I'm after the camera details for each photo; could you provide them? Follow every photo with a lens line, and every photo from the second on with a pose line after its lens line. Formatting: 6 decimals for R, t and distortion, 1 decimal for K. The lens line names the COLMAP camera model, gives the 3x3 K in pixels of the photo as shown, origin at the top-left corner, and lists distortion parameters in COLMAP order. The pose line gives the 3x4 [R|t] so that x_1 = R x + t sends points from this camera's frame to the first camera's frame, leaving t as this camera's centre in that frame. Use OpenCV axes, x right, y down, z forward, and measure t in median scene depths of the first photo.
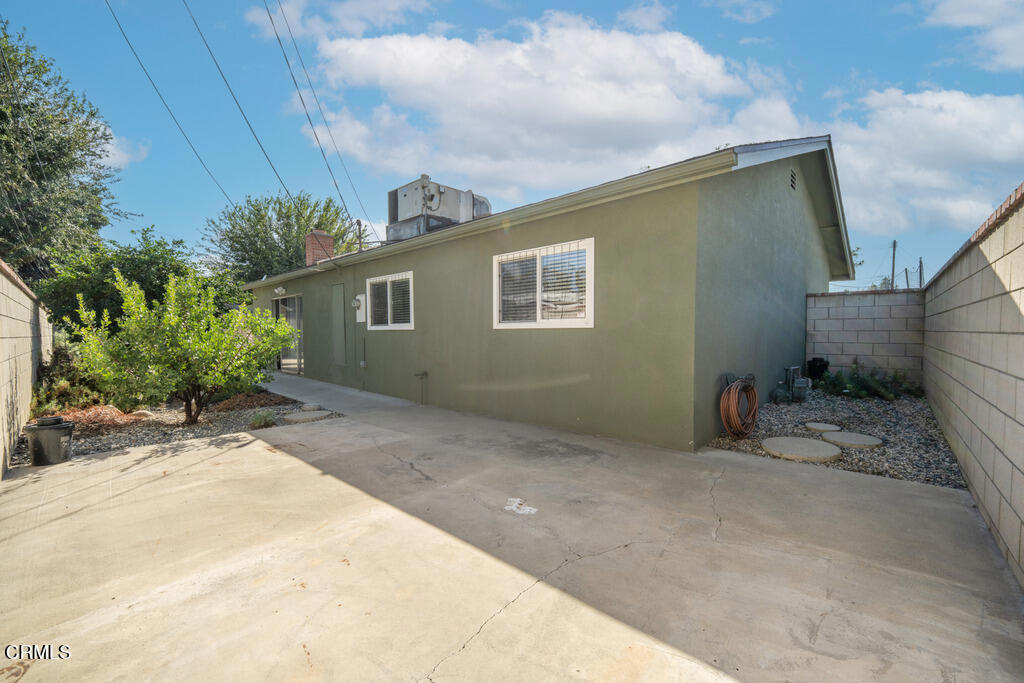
lens RADIAL K [[434.4, 0, 512.0], [0, 434.4, 341.5], [0, 0, 1]] dist [-0.022683, -0.000133]
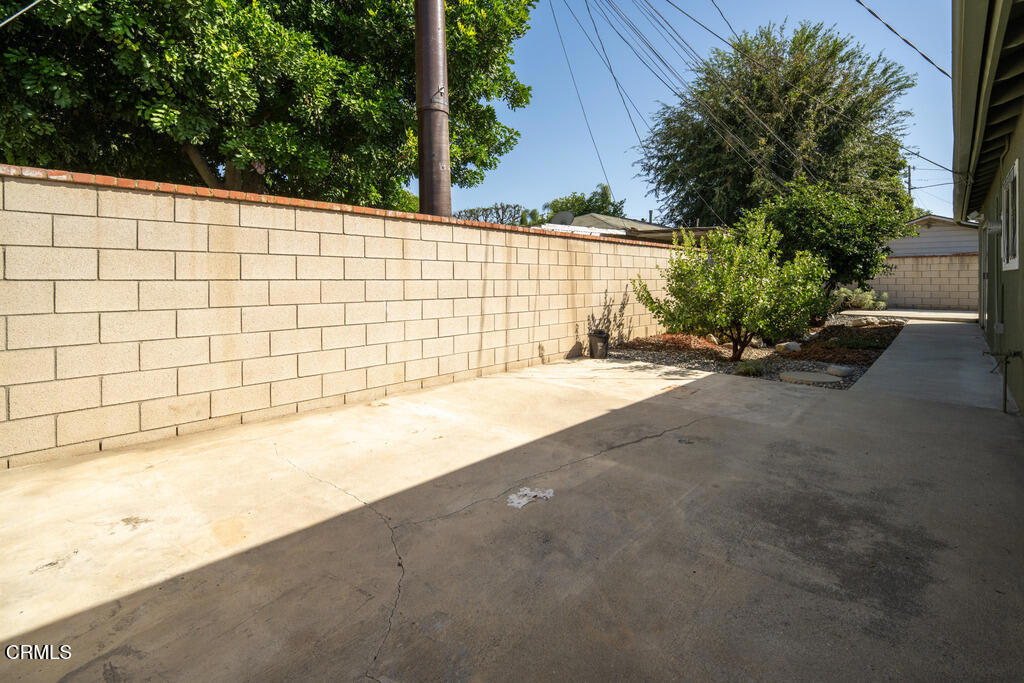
lens RADIAL K [[434.4, 0, 512.0], [0, 434.4, 341.5], [0, 0, 1]] dist [-0.022683, -0.000133]
pose [[-0.015217, 0.149909, -0.988583, 0.608816], [-0.025384, 0.988321, 0.150260, -0.016080], [0.999562, 0.027381, -0.011234, 0.771758]]
